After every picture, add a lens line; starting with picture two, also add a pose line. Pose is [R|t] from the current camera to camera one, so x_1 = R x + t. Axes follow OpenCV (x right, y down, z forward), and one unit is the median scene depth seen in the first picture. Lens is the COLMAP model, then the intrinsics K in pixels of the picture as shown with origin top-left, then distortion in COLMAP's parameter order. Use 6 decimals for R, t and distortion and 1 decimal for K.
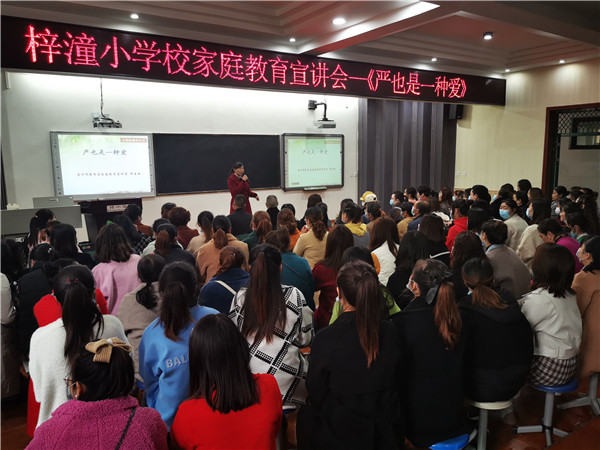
lens RADIAL K [[476.1, 0, 316.4], [0, 476.1, 222.9], [0, 0, 1]] dist [0.026496, -0.042351]
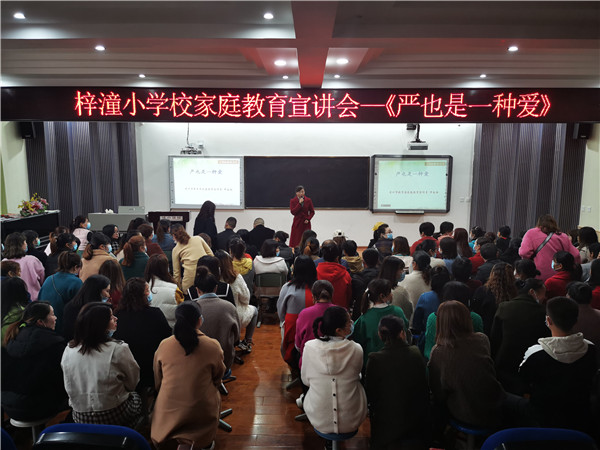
lens RADIAL K [[476.1, 0, 313.2], [0, 476.1, 212.0], [0, 0, 1]] dist [0.026496, -0.042351]
pose [[0.813480, 0.082208, -0.575753, 0.488892], [-0.098149, 0.995166, 0.003420, -0.070614], [0.573251, 0.053727, 0.817617, 0.137592]]
